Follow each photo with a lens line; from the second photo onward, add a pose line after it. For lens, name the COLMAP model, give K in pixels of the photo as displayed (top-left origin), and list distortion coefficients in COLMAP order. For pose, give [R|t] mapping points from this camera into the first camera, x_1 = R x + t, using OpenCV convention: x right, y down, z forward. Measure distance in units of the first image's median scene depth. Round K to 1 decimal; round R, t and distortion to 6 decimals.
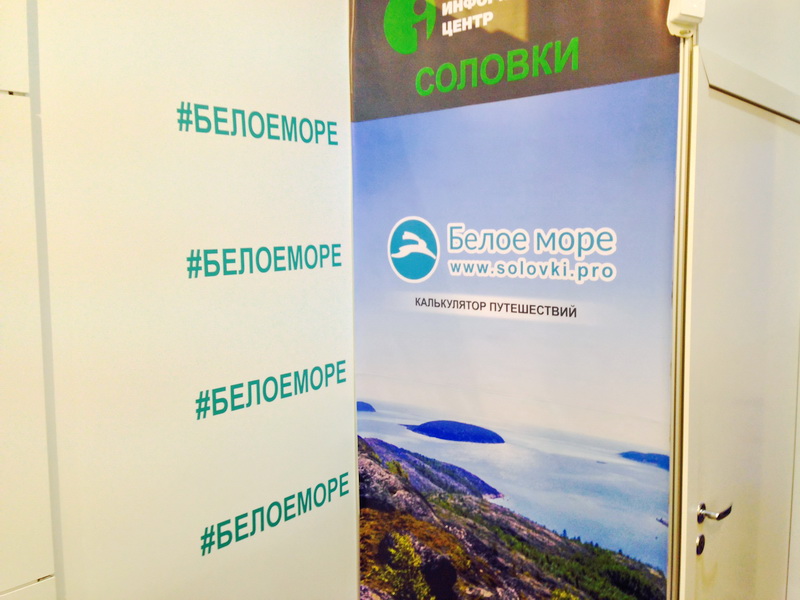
lens RADIAL K [[736.0, 0, 398.2], [0, 736.0, 295.9], [0, 0, 1]] dist [0.041341, 0.000000]
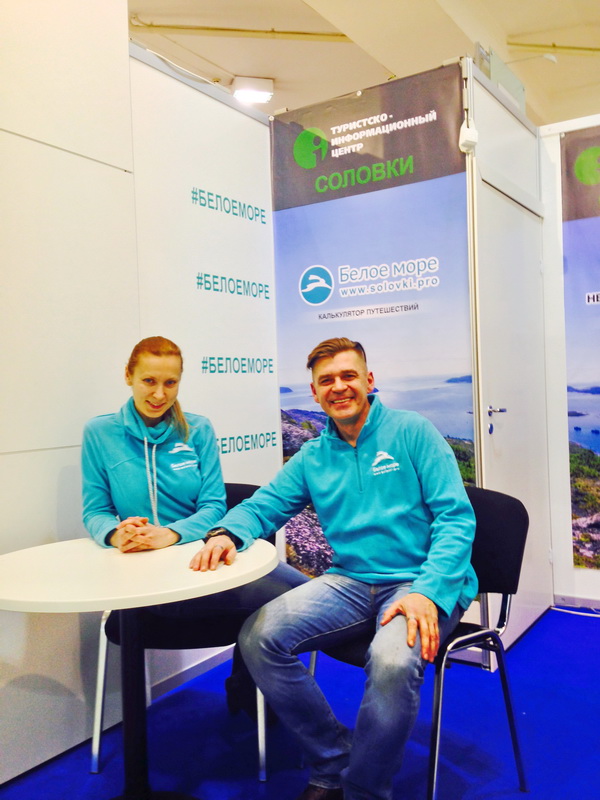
lens RADIAL K [[736.0, 0, 302.4], [0, 736.0, 399.5], [0, 0, 1]] dist [0.041341, 0.000000]
pose [[0.990506, -0.023865, 0.135382, -0.258651], [0.035275, 0.995965, -0.082515, 0.351916], [-0.132866, 0.086507, 0.987352, -0.642728]]
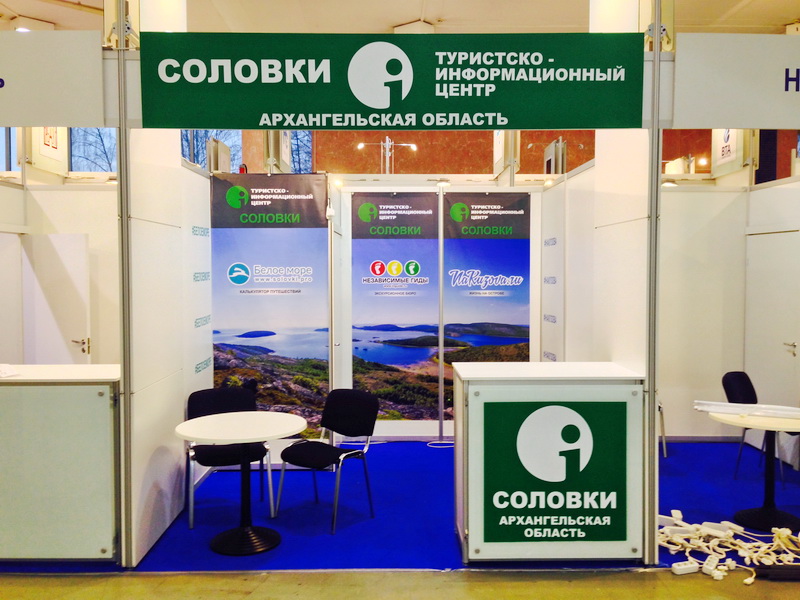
lens RADIAL K [[736.0, 0, 400.4], [0, 736.0, 279.6], [0, 0, 1]] dist [0.041341, 0.000000]
pose [[0.752345, -0.002104, 0.658765, -1.546472], [0.052473, 0.997009, -0.056744, 0.172784], [-0.656676, 0.077259, 0.750205, -1.750214]]
